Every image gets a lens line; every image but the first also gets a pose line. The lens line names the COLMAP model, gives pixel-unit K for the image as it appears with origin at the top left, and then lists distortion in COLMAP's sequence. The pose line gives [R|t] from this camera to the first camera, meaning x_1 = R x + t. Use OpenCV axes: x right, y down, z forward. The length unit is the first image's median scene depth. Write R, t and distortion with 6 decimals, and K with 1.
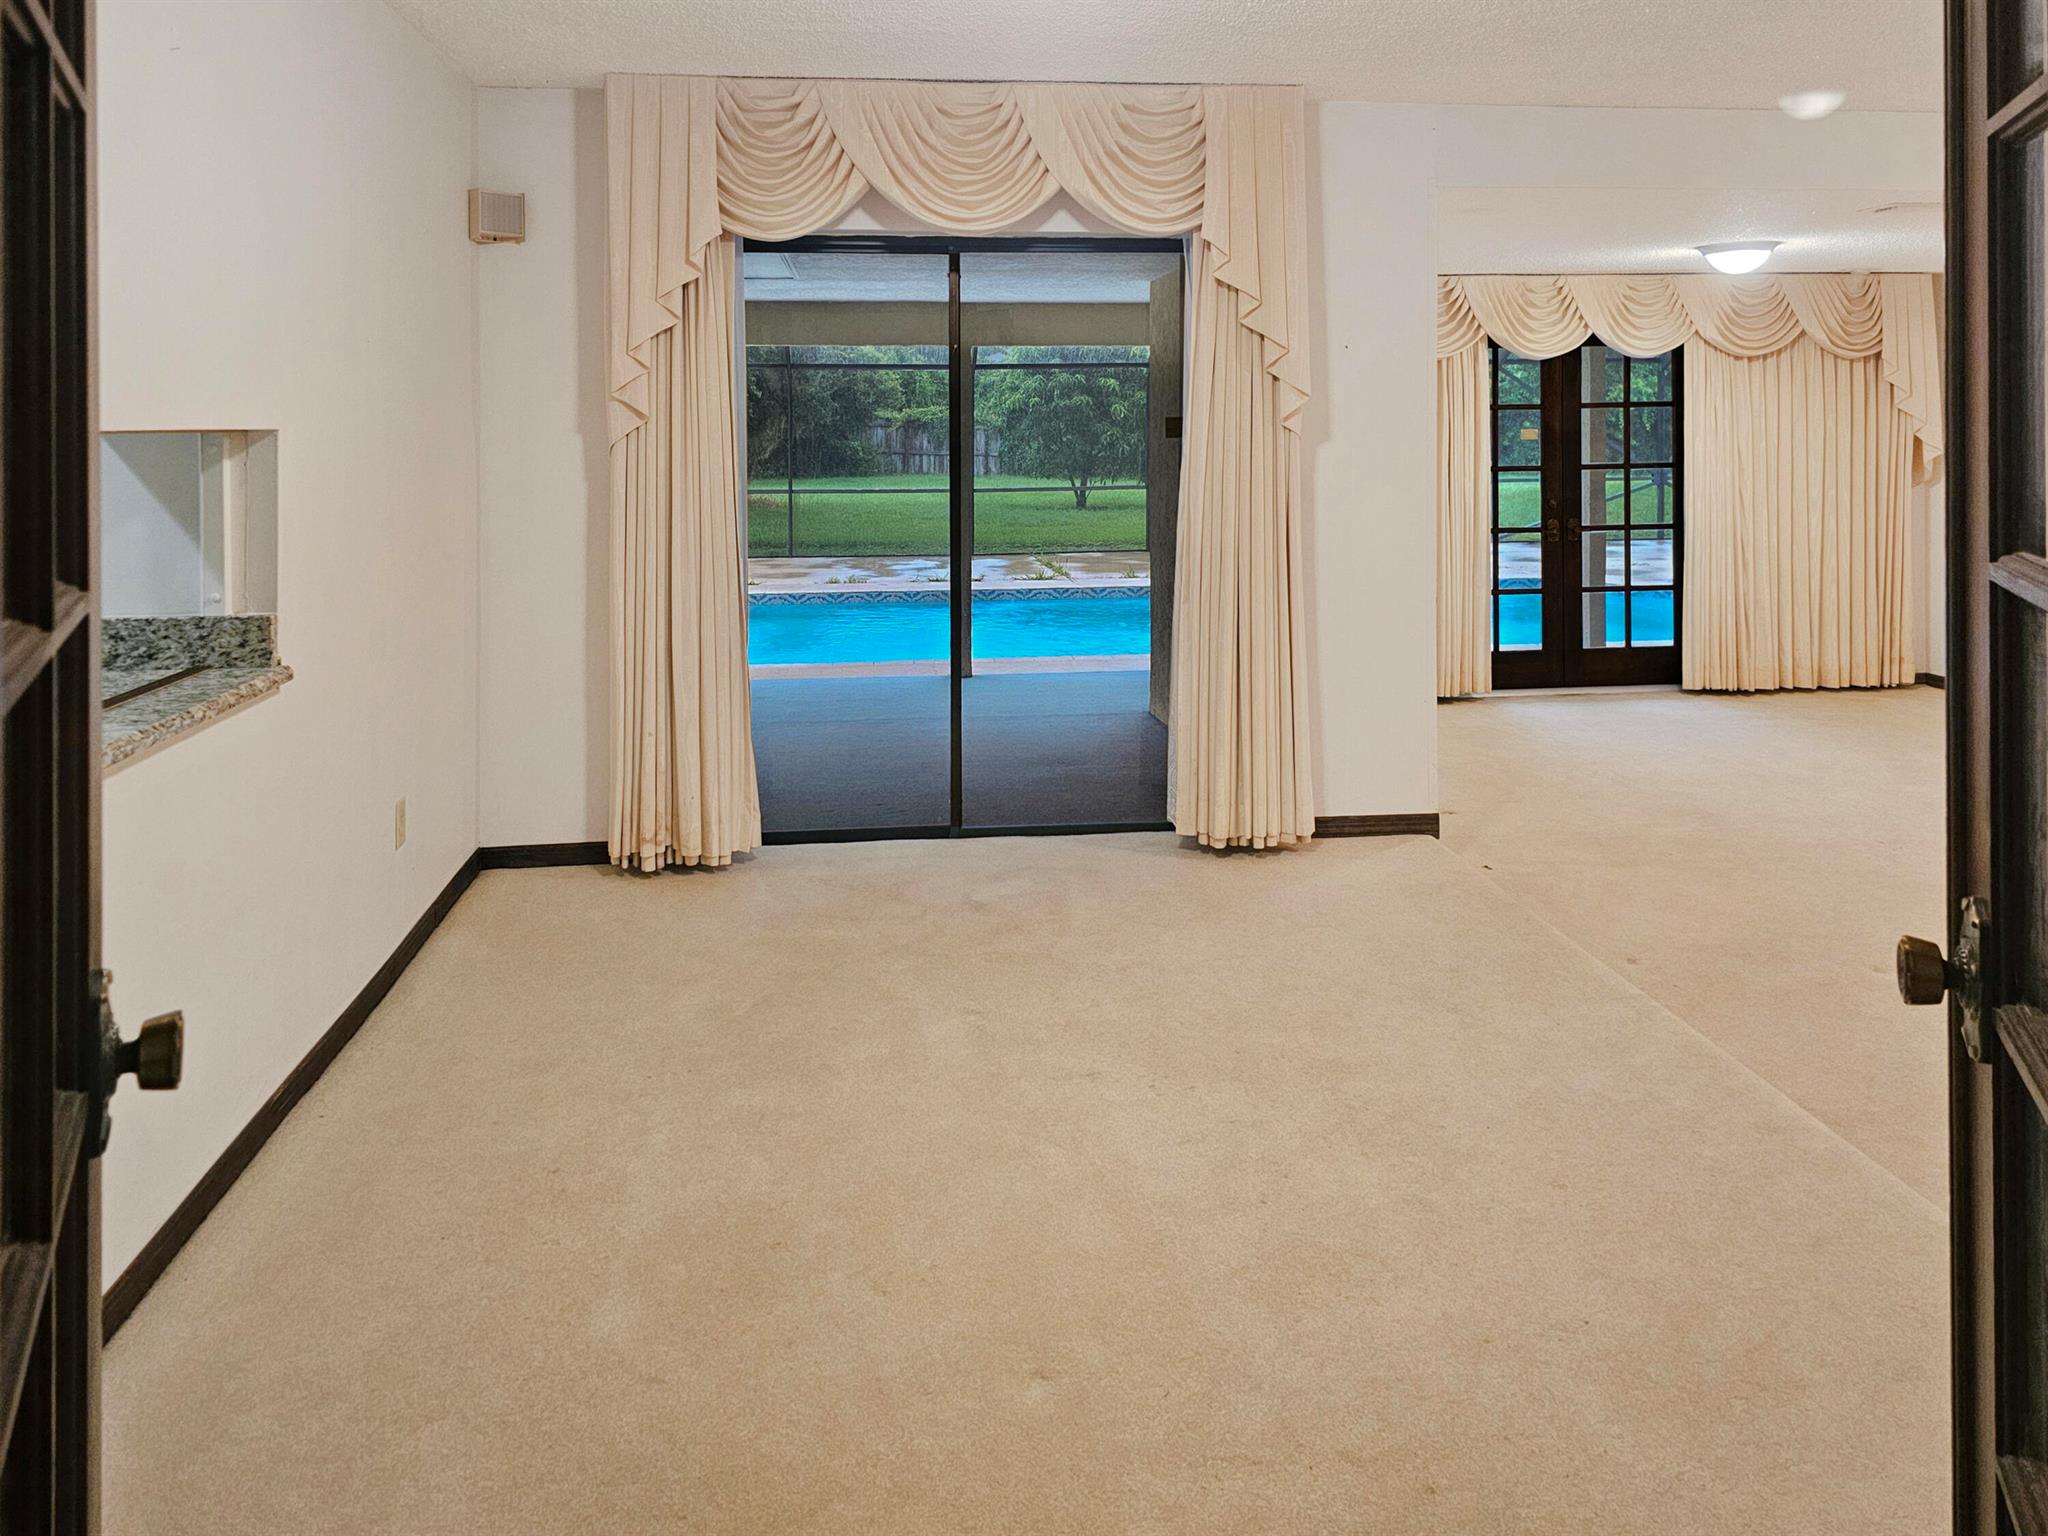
lens RADIAL K [[1428.9, 0, 1027.7], [0, 1428.9, 760.3], [0, 0, 1]] dist [0.001253, -0.001683]
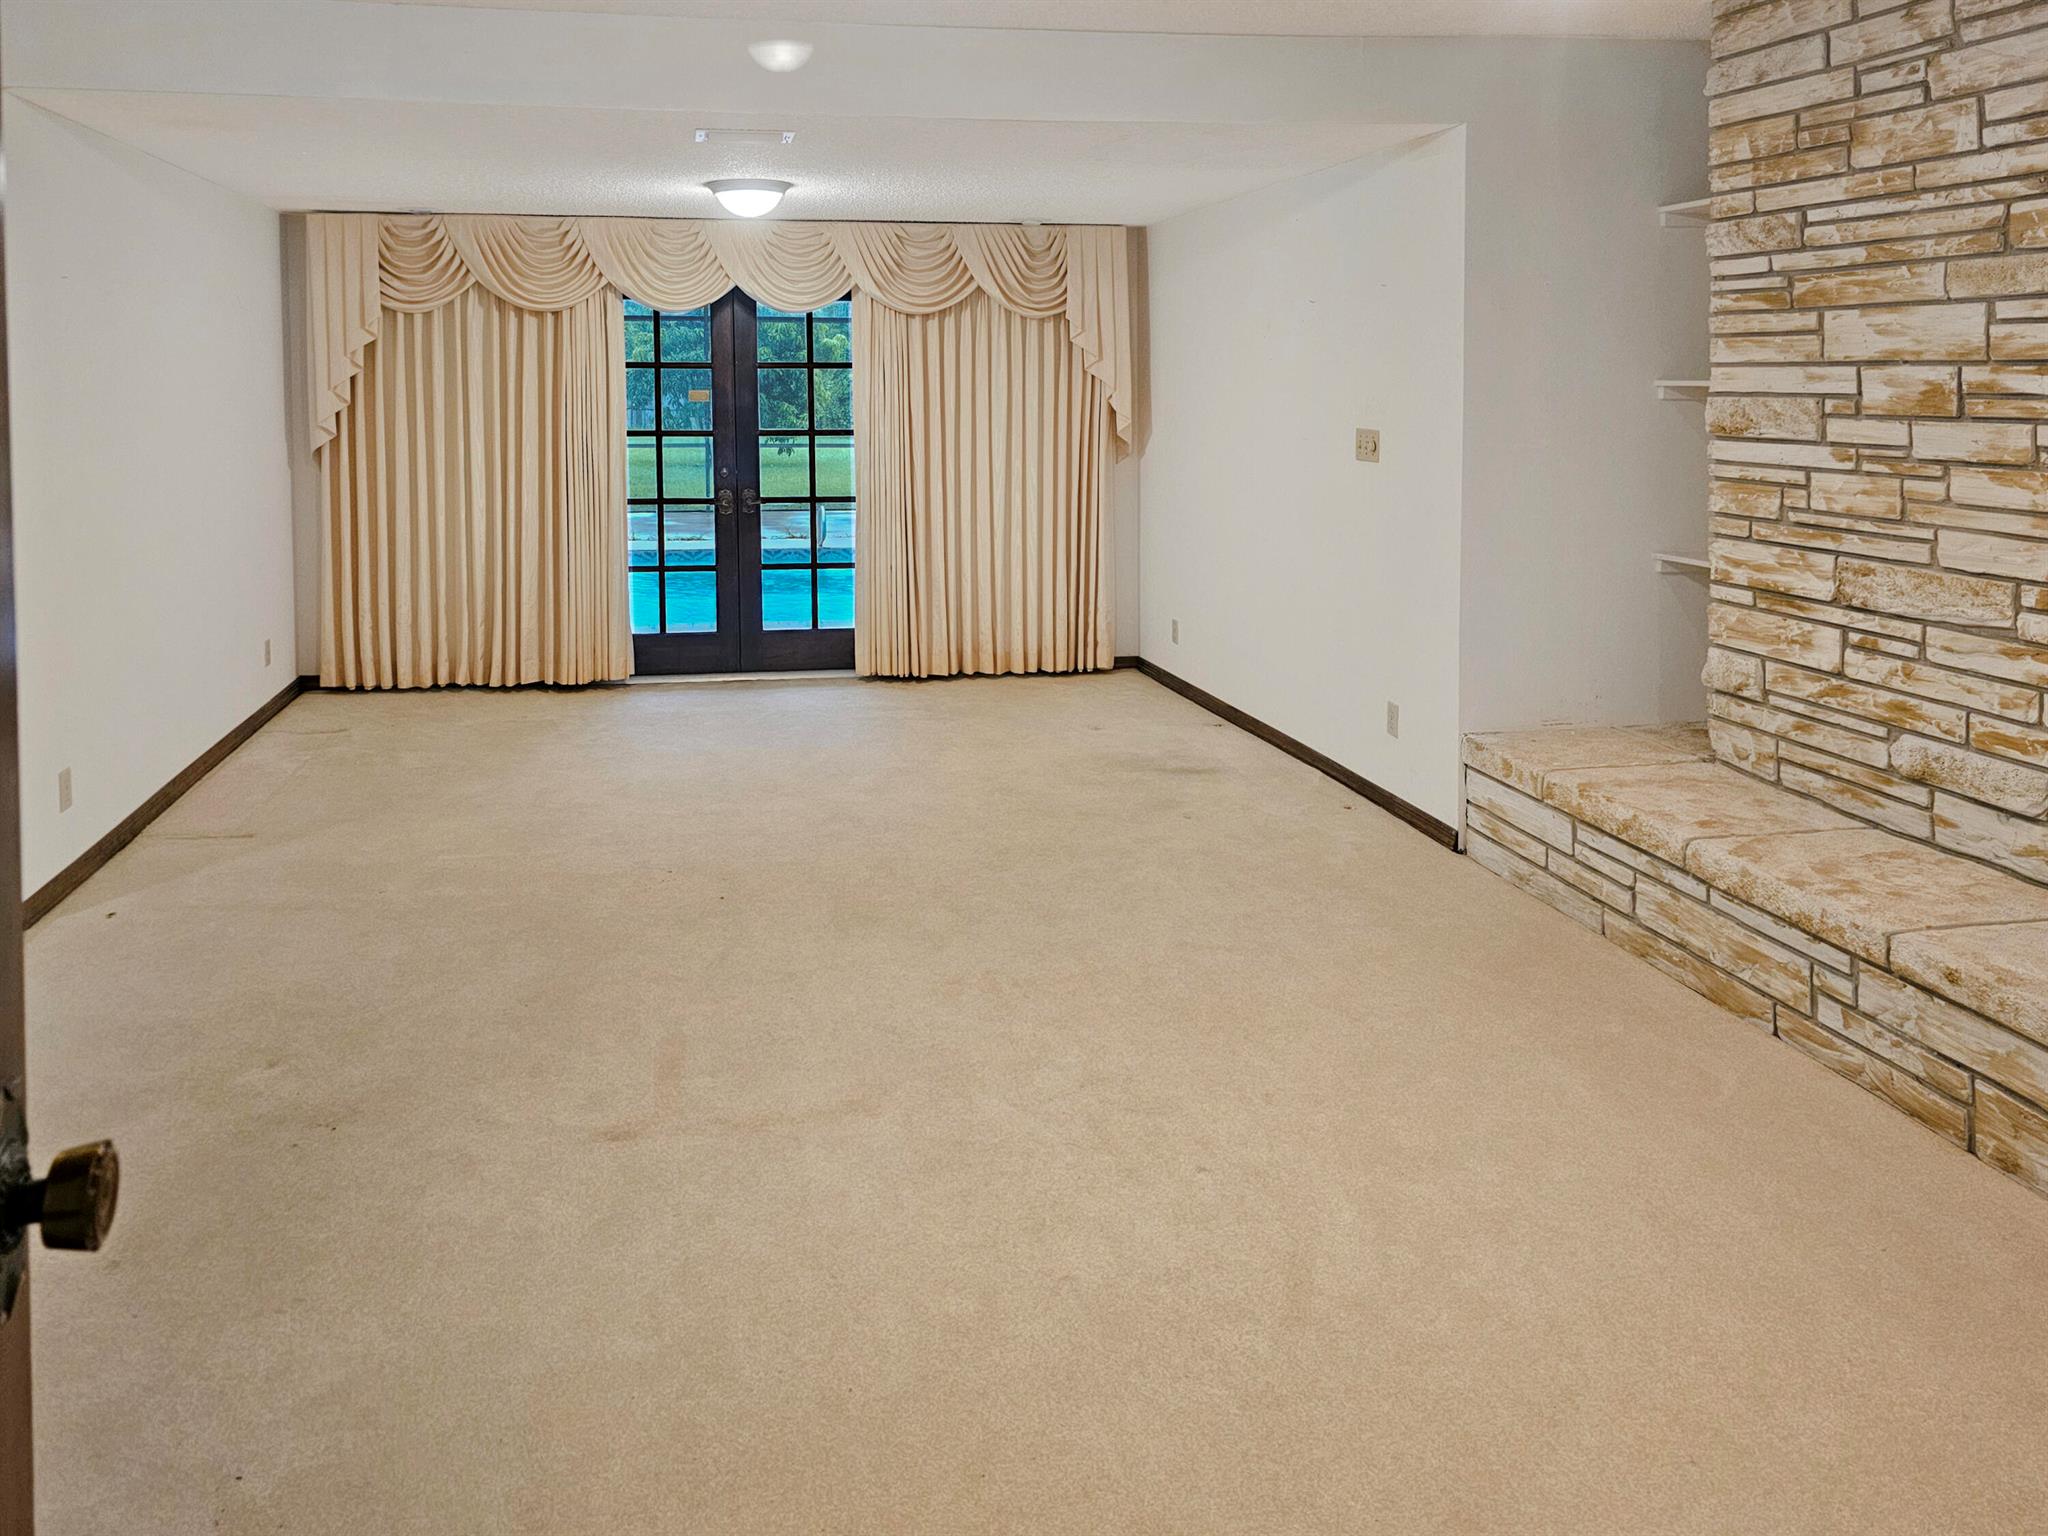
lens RADIAL K [[1428.9, 0, 1016.5], [0, 1428.9, 771.2], [0, 0, 1]] dist [0.001253, -0.001683]
pose [[0.996191, -0.007527, 0.086868, 0.481816], [0.004237, 0.999269, 0.037992, -0.021985], [-0.087091, -0.037479, 0.995495, 0.062628]]
